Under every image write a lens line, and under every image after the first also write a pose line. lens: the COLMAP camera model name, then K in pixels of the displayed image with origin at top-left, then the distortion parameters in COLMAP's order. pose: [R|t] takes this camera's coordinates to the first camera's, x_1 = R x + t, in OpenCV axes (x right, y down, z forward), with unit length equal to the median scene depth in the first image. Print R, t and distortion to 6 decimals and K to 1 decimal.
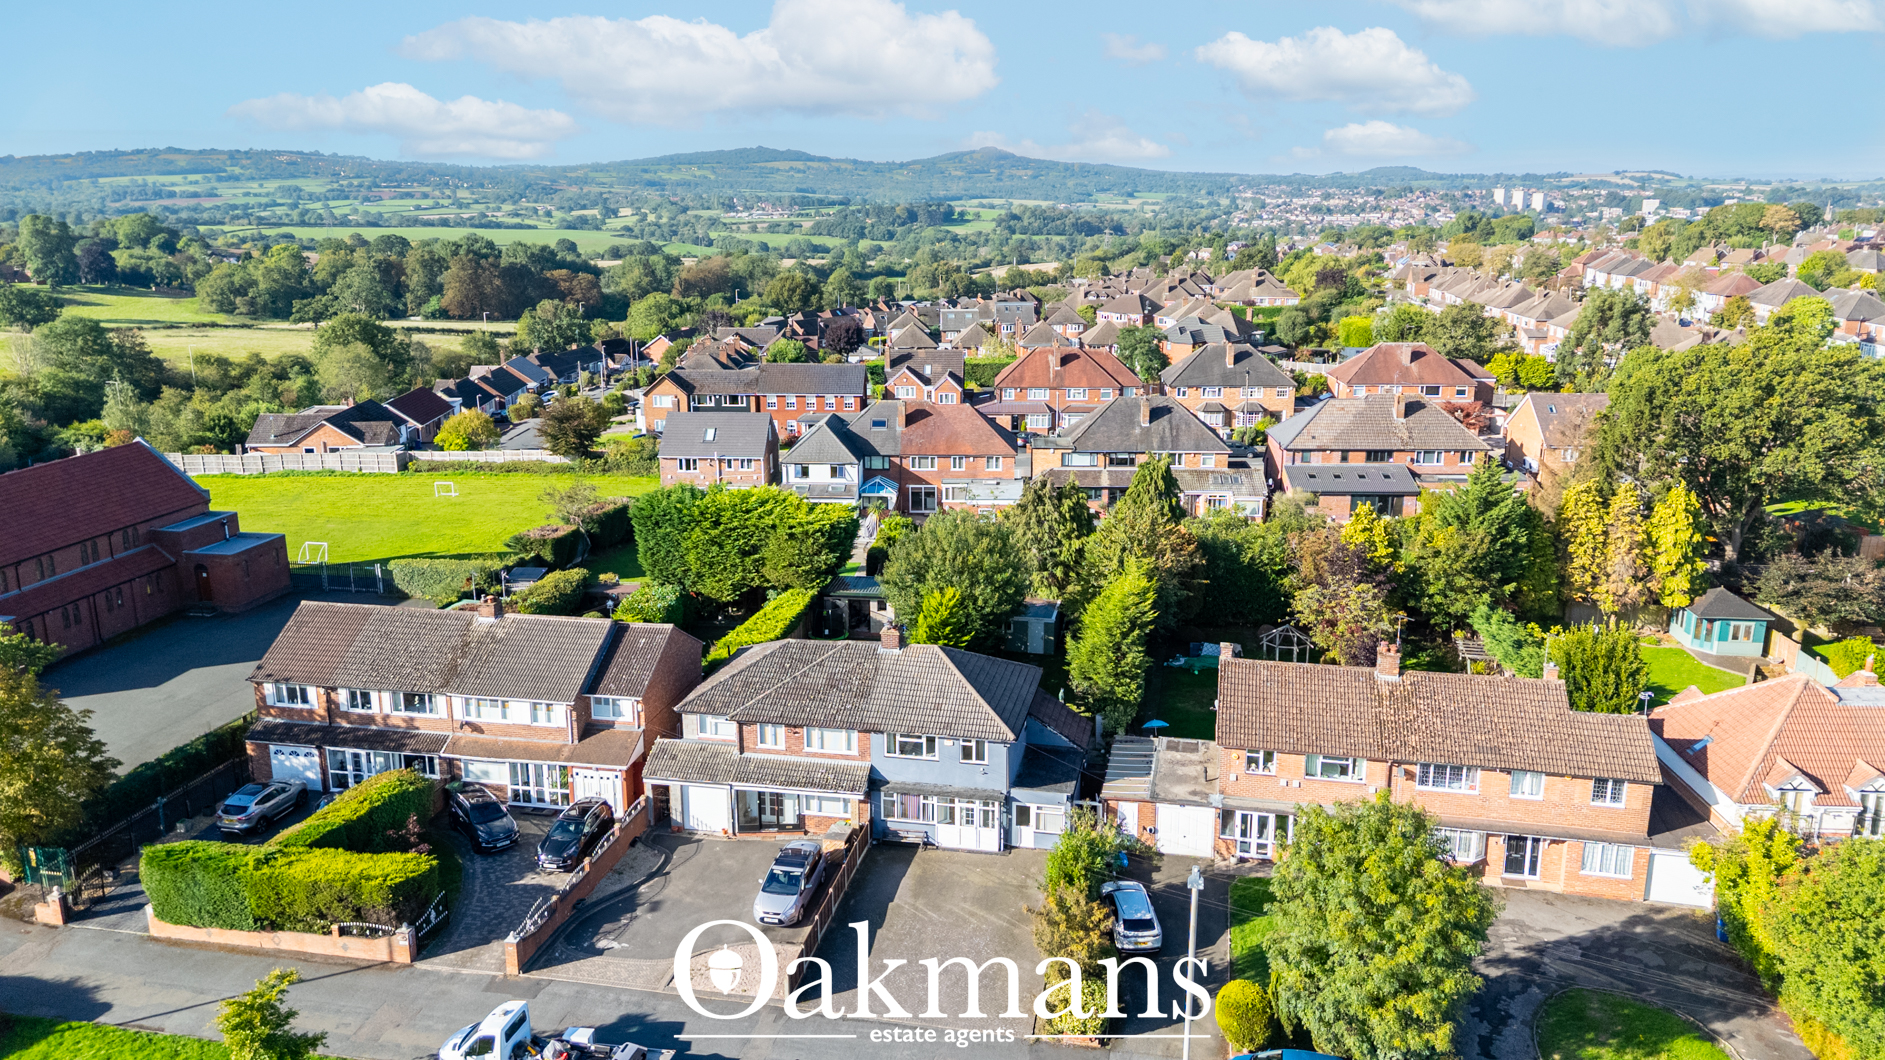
lens RADIAL K [[1396.6, 0, 940.4], [0, 1396.6, 524.4], [0, 0, 1]] dist [0.033484, -0.000382]
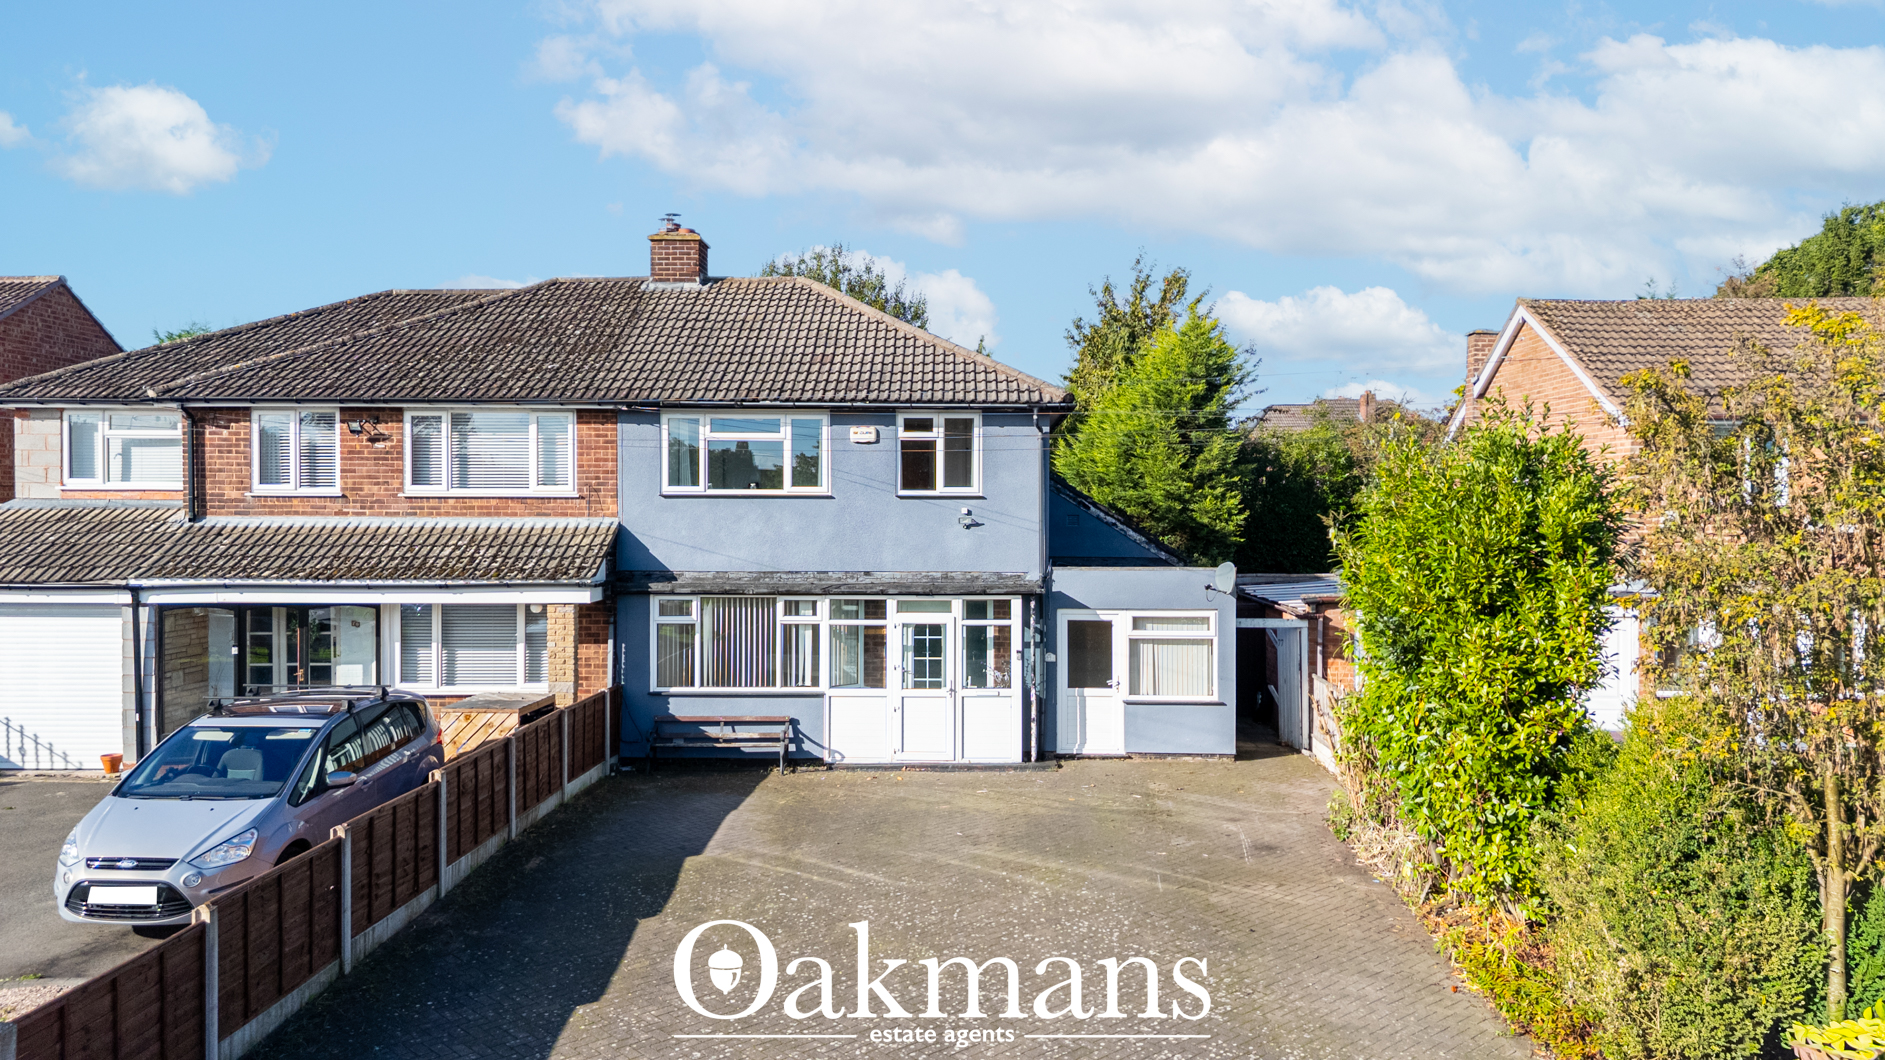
lens RADIAL K [[1396.6, 0, 946.0], [0, 1396.6, 533.2], [0, 0, 1]] dist [0.033484, -0.000382]
pose [[0.981117, 0.005601, 0.193335, -0.038004], [0.036550, 0.976202, -0.213763, 0.249182], [-0.189932, 0.216793, 0.957563, 0.681539]]
